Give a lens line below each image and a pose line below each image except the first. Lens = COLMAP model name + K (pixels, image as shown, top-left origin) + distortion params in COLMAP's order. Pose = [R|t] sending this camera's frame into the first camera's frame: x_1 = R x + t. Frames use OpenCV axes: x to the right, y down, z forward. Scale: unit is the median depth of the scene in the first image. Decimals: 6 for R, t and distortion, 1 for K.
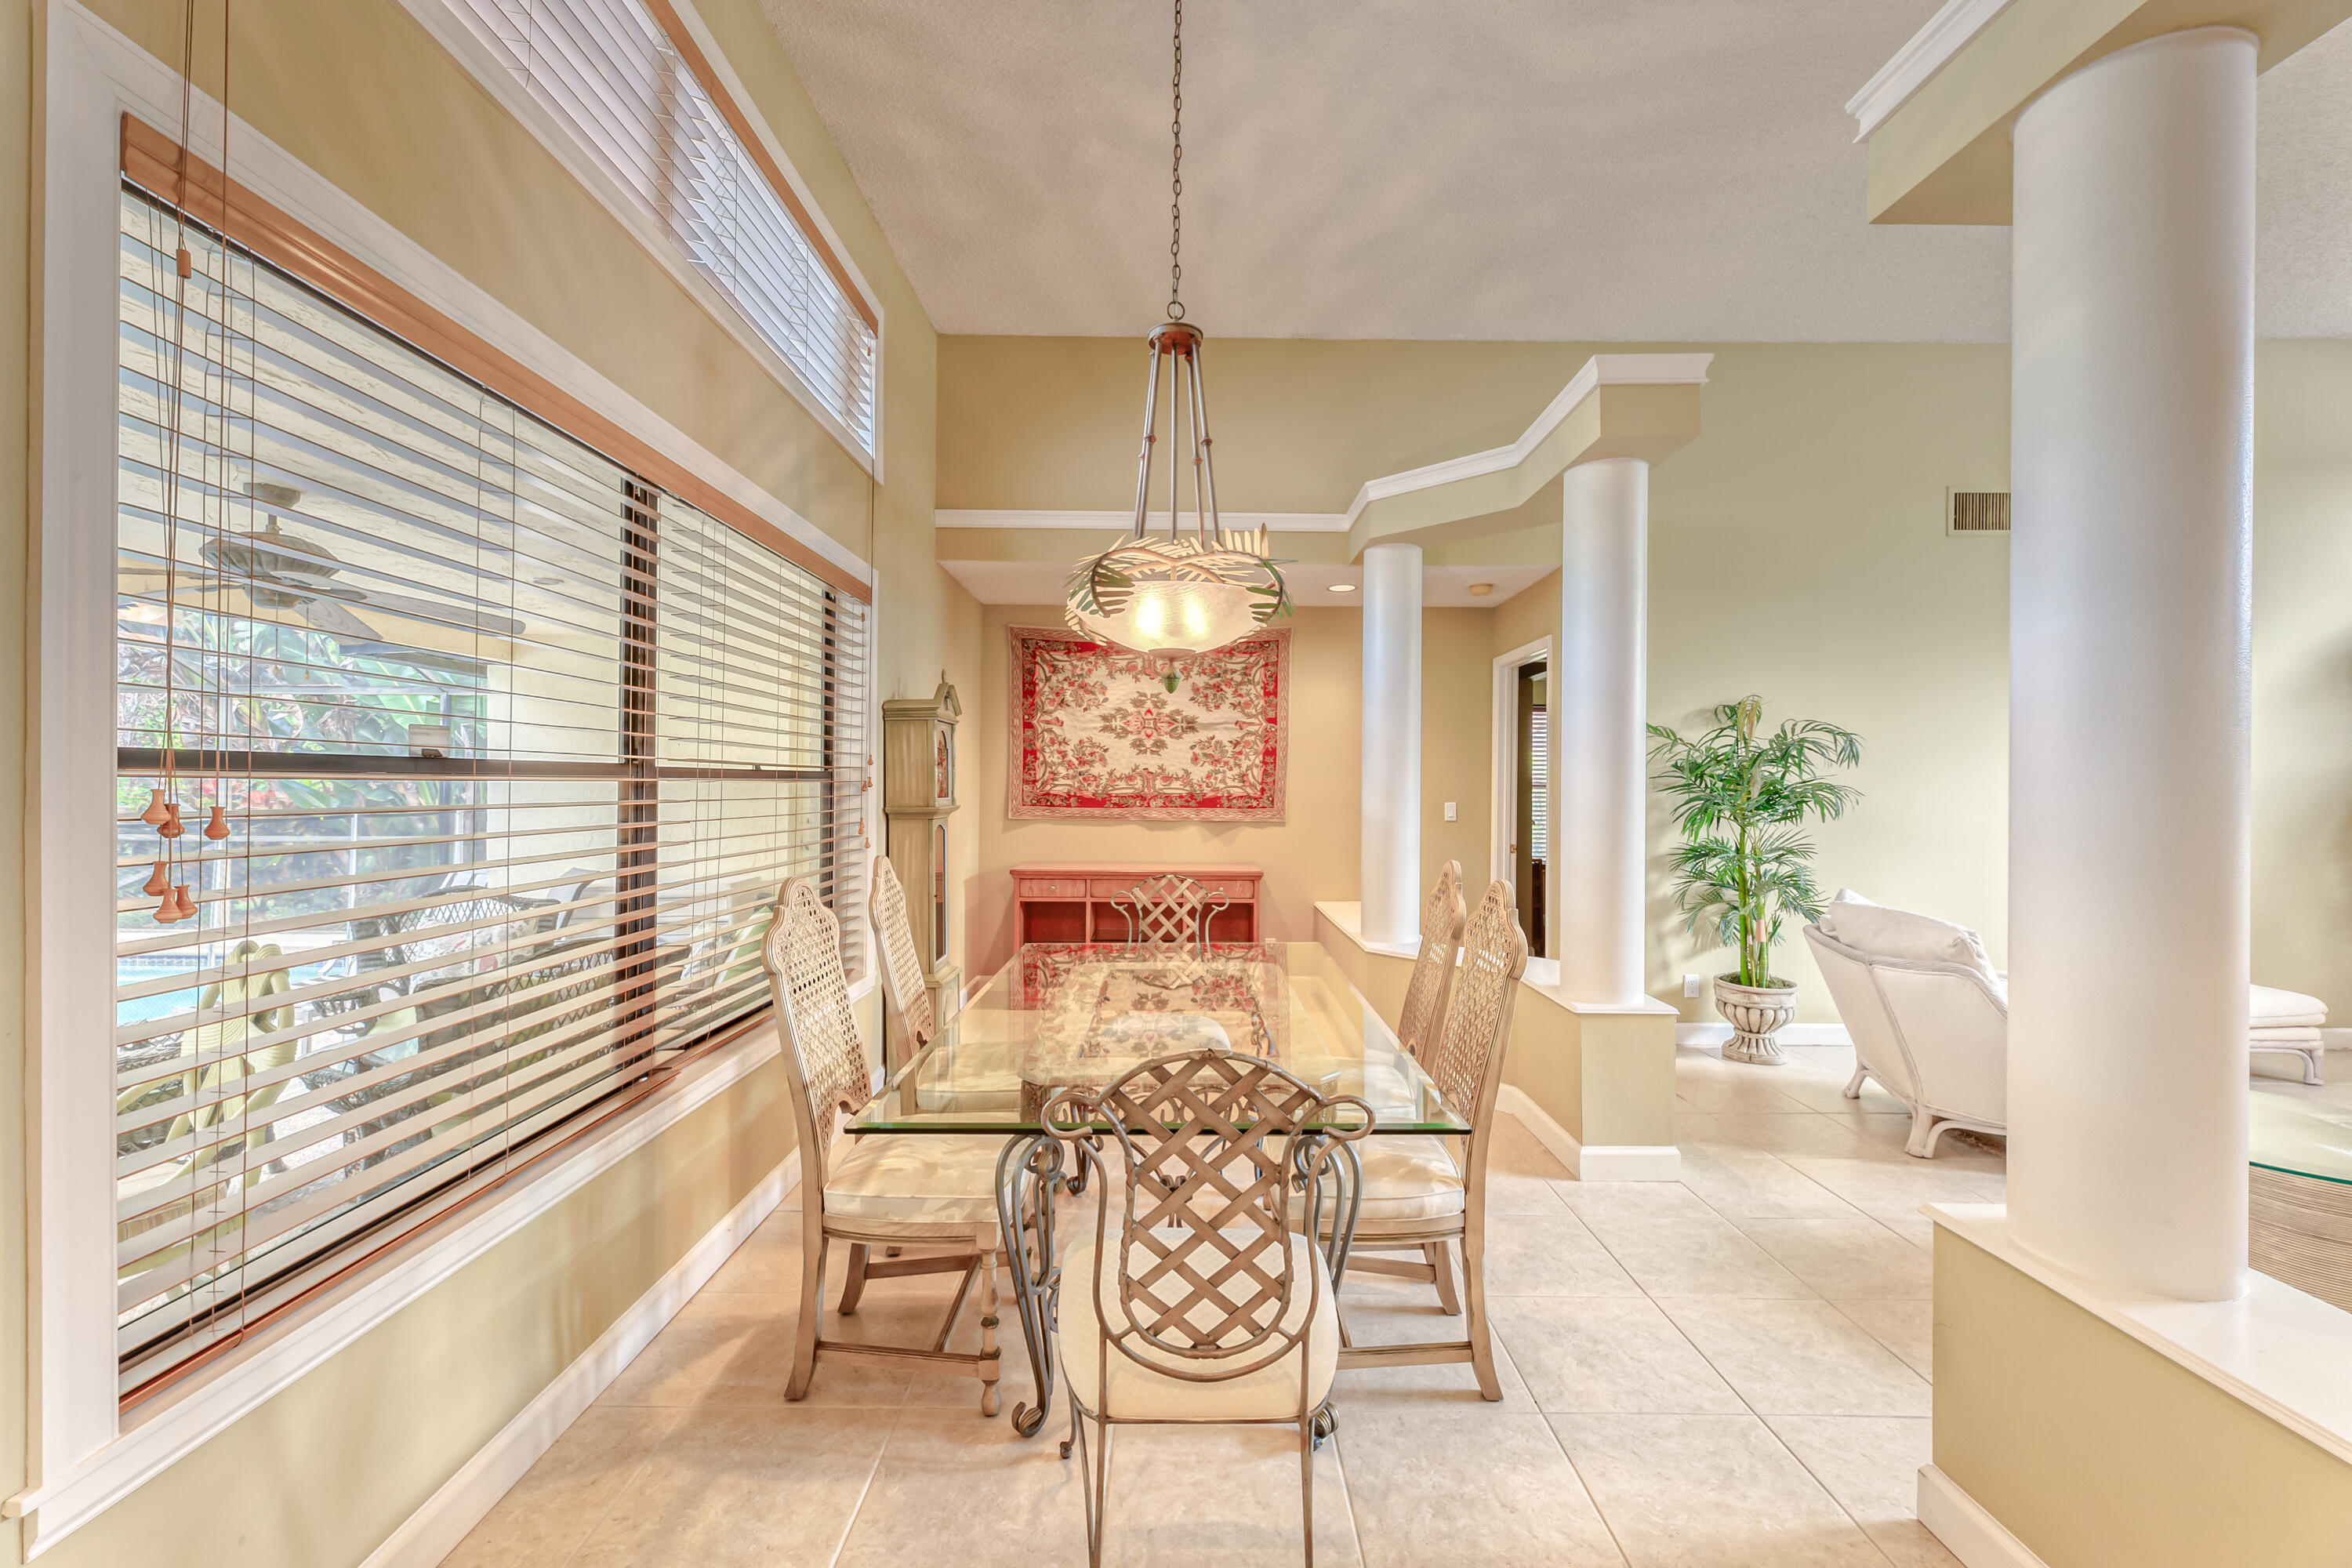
lens RADIAL K [[943.3, 0, 1176.8], [0, 943.3, 777.7], [0, 0, 1]] dist [-0.003480, -0.000670]
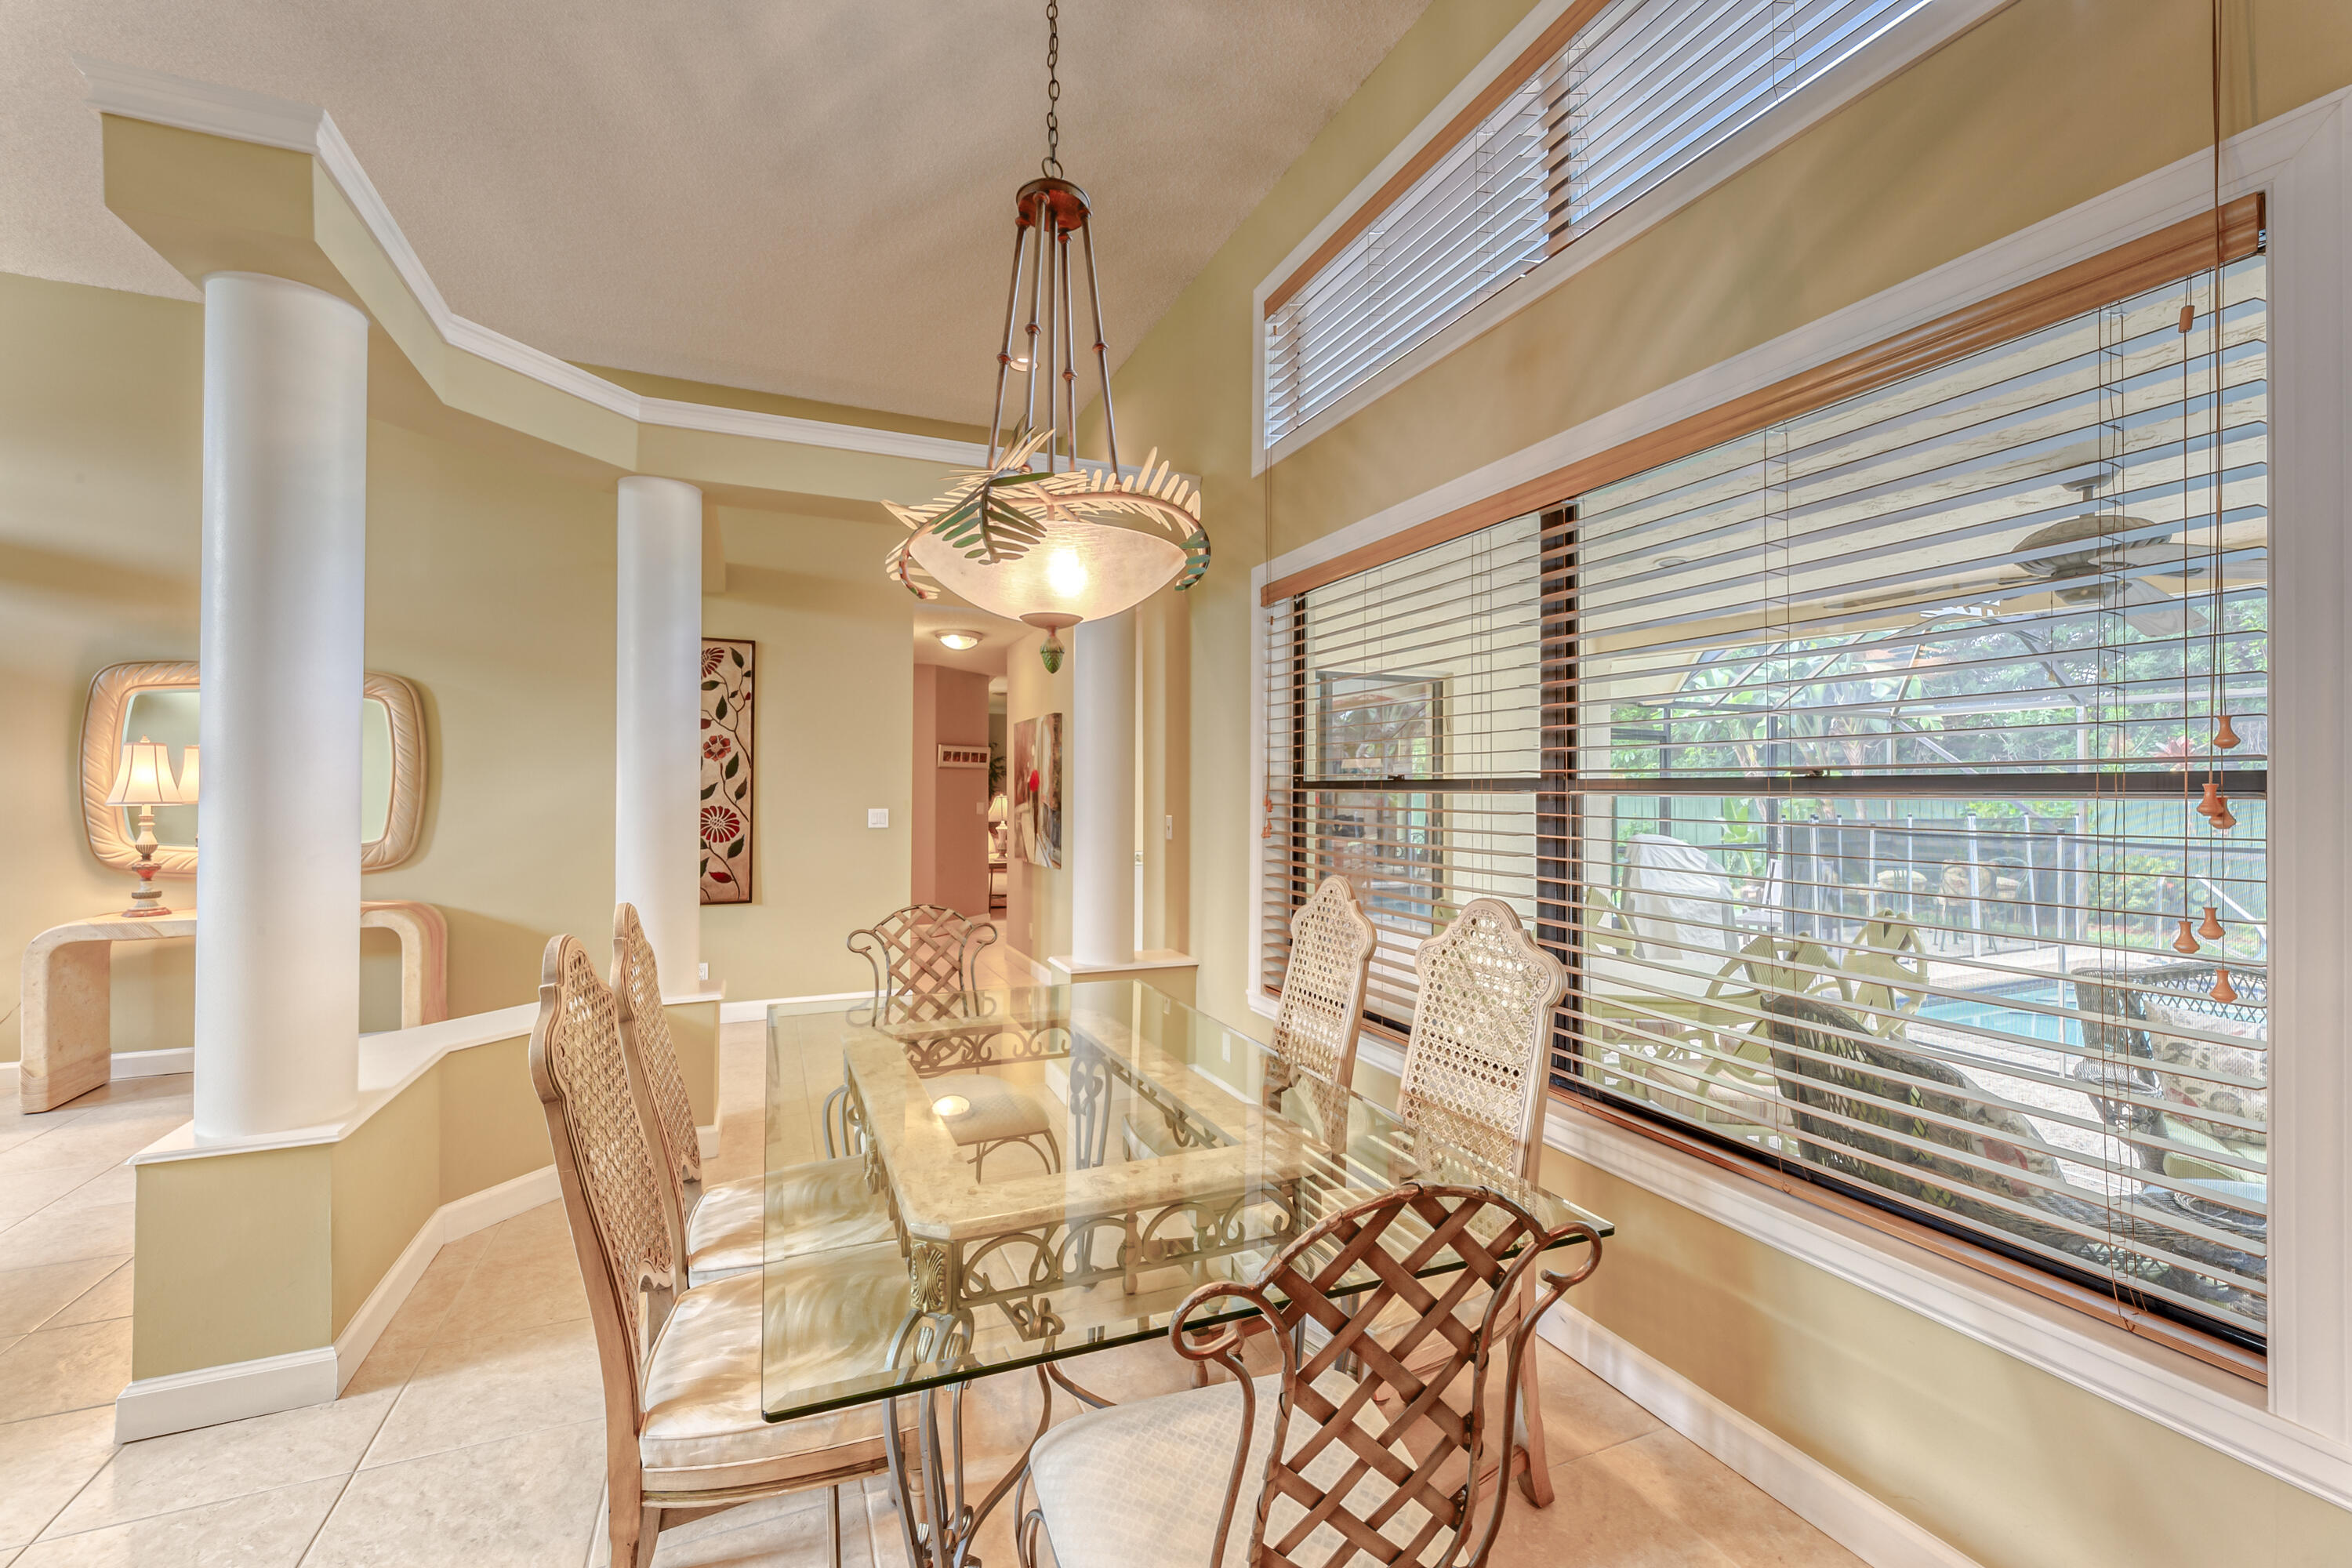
lens RADIAL K [[943.3, 0, 1184.4], [0, 943.3, 789.4], [0, 0, 1]] dist [-0.003480, -0.000670]
pose [[-0.911119, -0.005534, -0.412106, 0.099371], [-0.004077, 0.999982, -0.004414, 0.002056], [0.412123, -0.002341, -0.911125, 0.794748]]
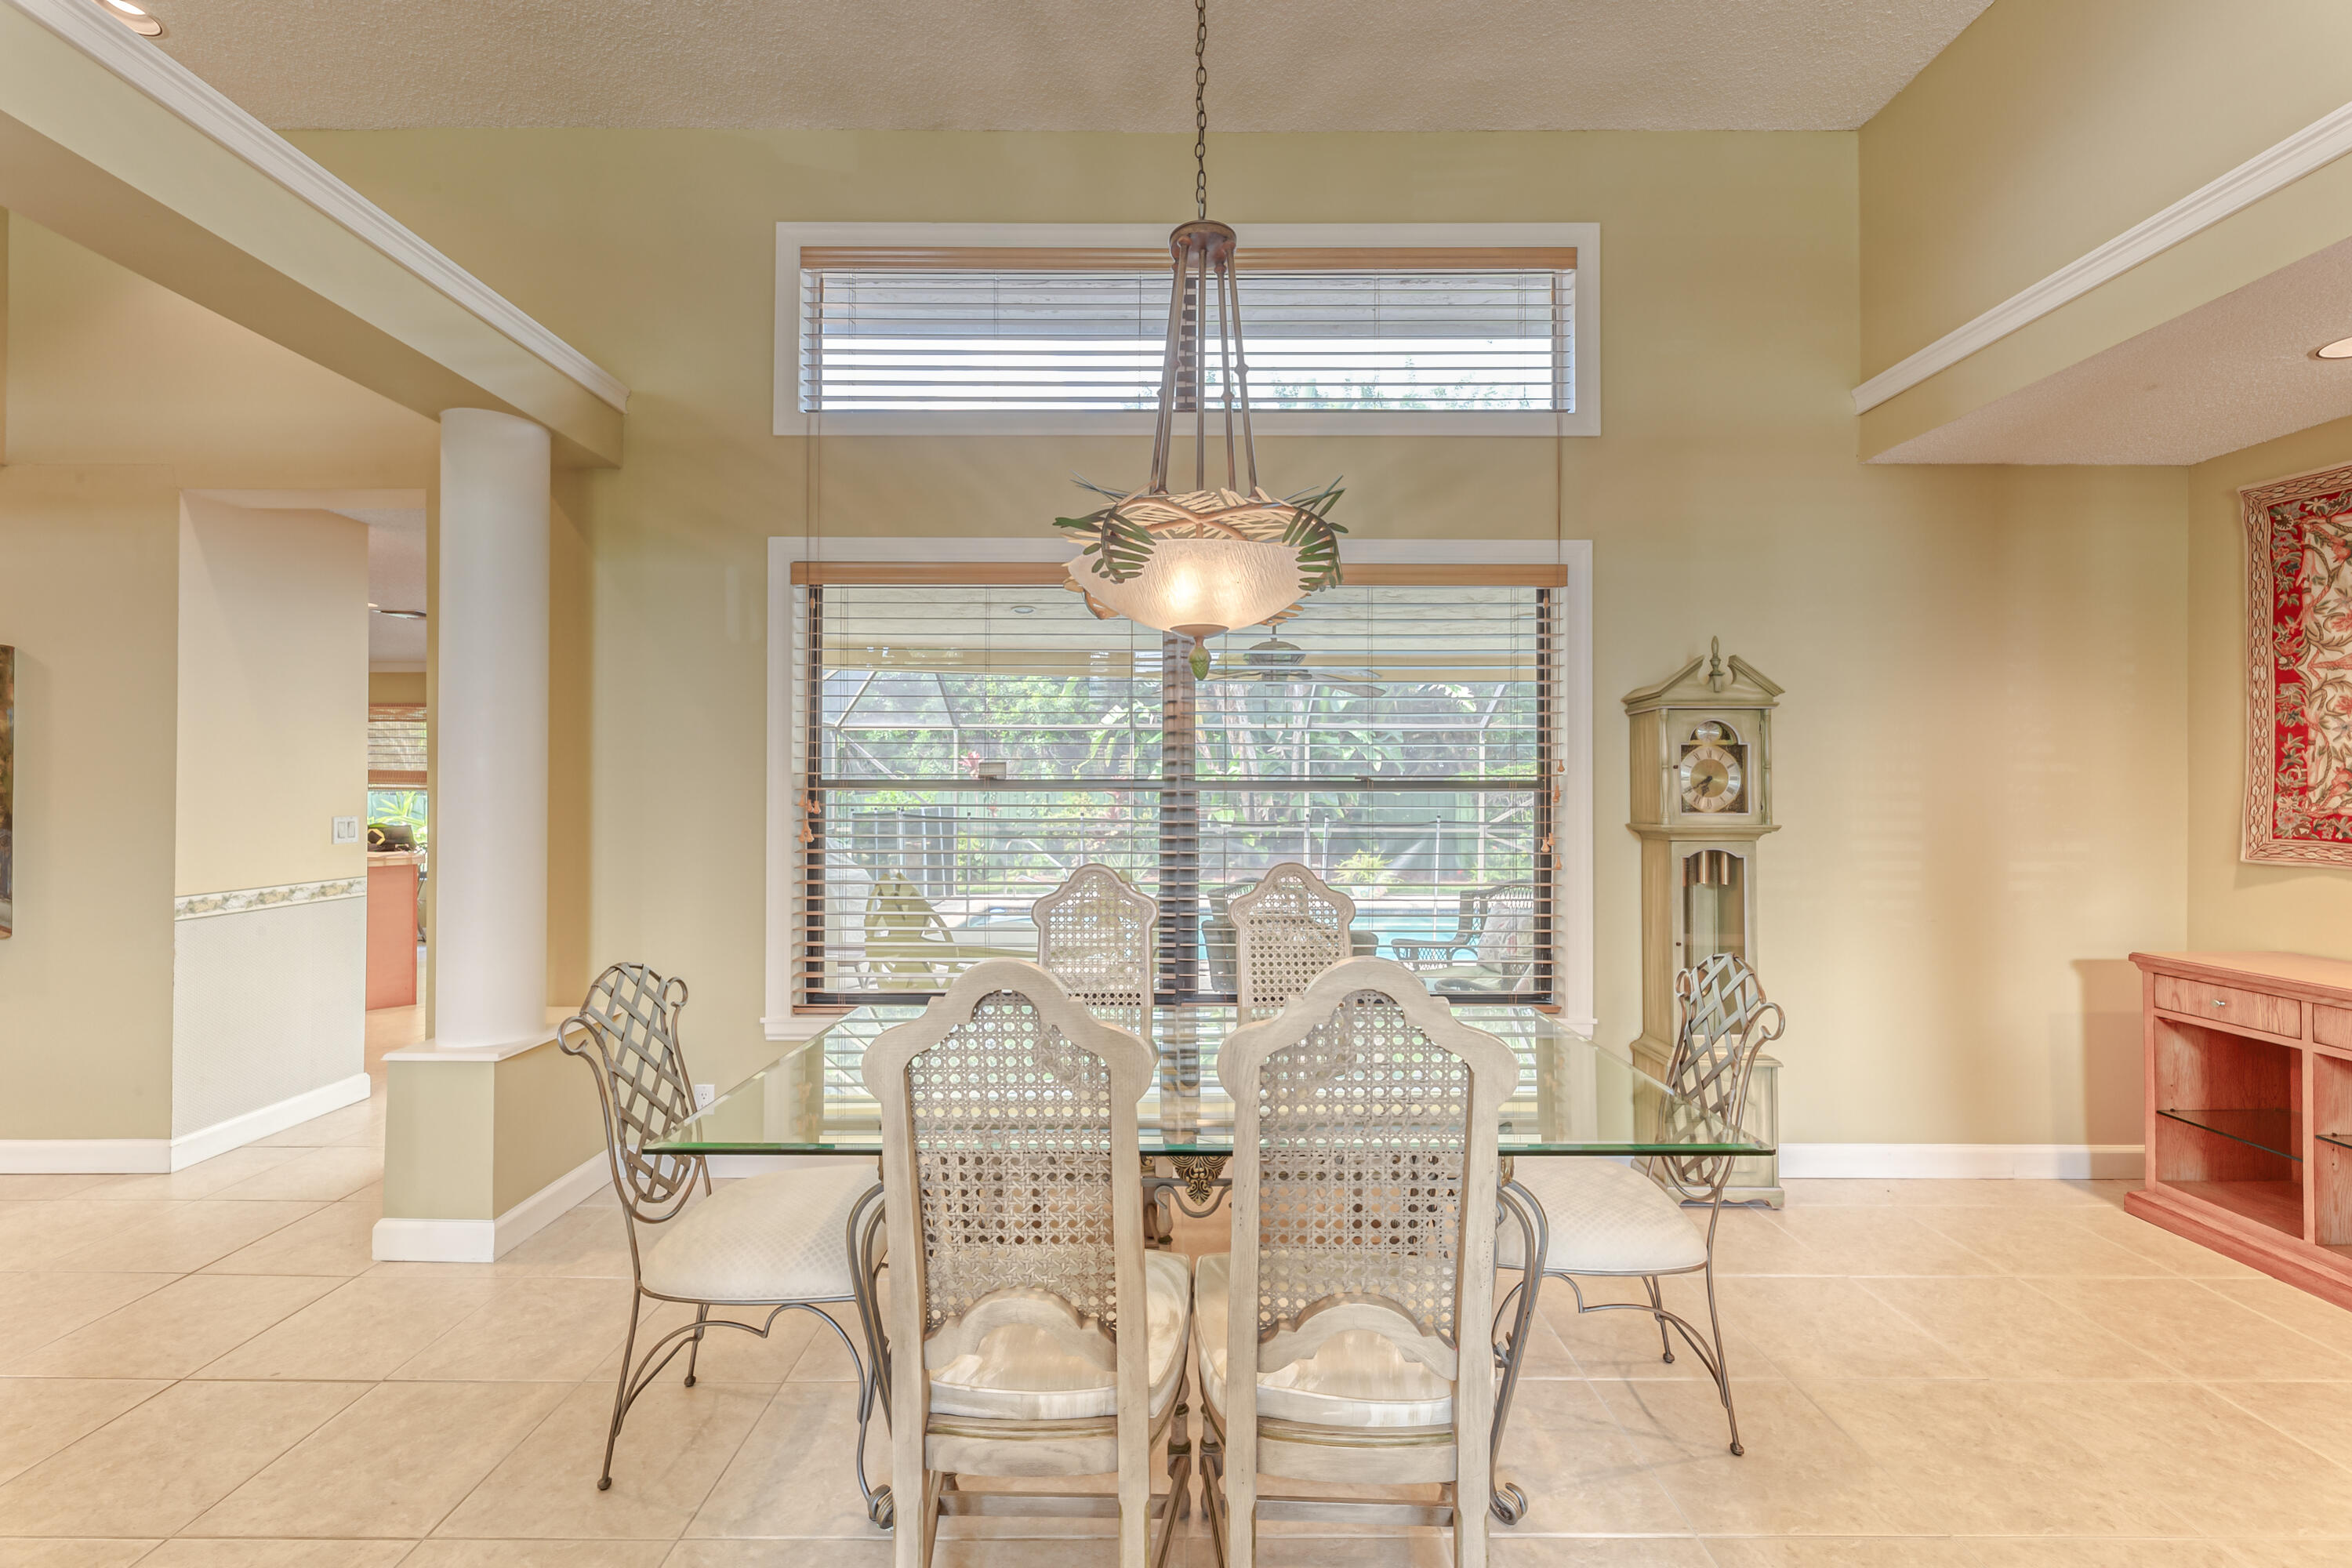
lens RADIAL K [[943.3, 0, 1174.9], [0, 943.3, 795.0], [0, 0, 1]] dist [-0.003480, -0.000670]
pose [[-0.013901, -0.005922, -0.999886, 0.370879], [0.004295, 0.999973, -0.005982, 0.007580], [0.999894, -0.004378, -0.013875, 0.454805]]
